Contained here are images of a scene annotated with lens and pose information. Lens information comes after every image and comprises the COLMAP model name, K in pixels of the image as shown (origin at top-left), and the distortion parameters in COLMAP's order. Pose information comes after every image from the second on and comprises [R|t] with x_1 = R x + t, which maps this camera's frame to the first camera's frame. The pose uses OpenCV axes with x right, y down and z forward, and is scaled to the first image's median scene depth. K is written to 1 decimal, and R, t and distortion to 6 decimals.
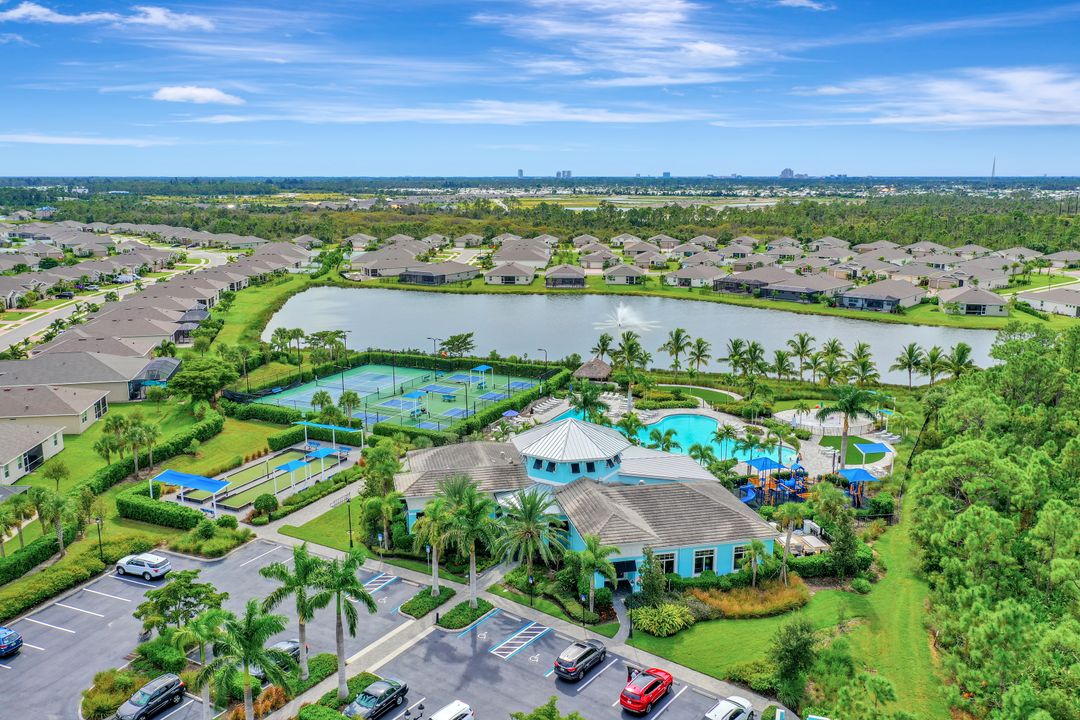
lens RADIAL K [[862.4, 0, 535.6], [0, 862.4, 361.9], [0, 0, 1]] dist [-0.006745, -0.000142]
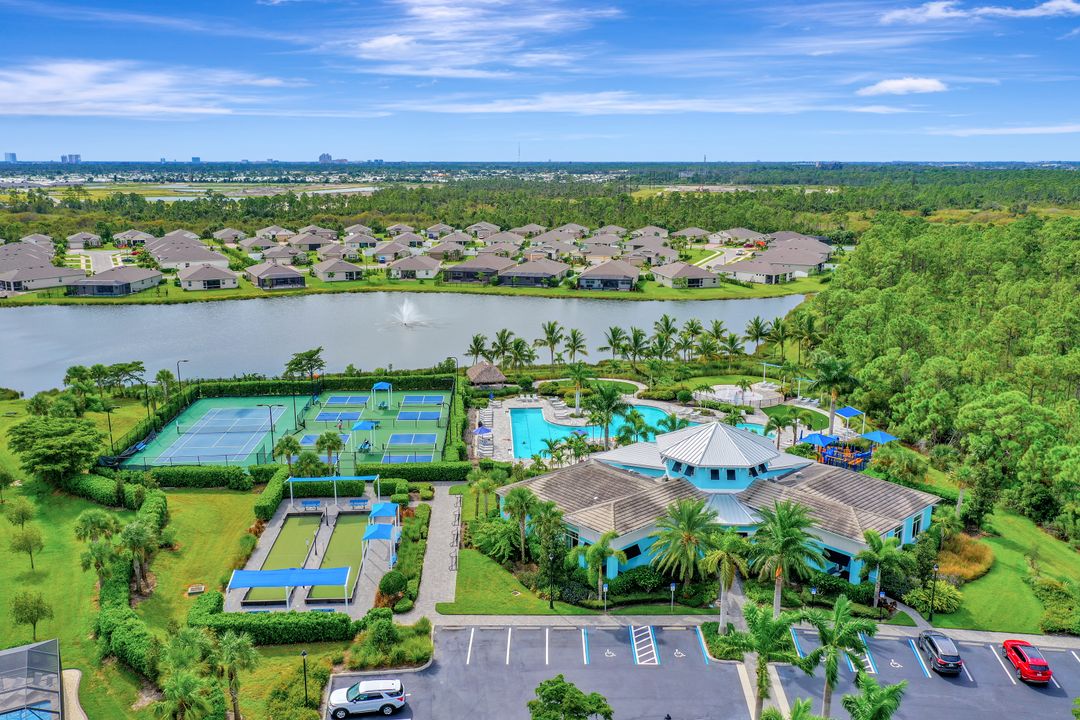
lens RADIAL K [[877.9, 0, 540.0], [0, 877.9, 360.0], [0, 0, 1]] dist [0.001250, 0.000697]
pose [[0.870239, -0.107627, 0.480730, -0.300981], [0.102579, 0.994042, 0.036856, -0.030416], [-0.481832, 0.017240, 0.876094, 0.117820]]
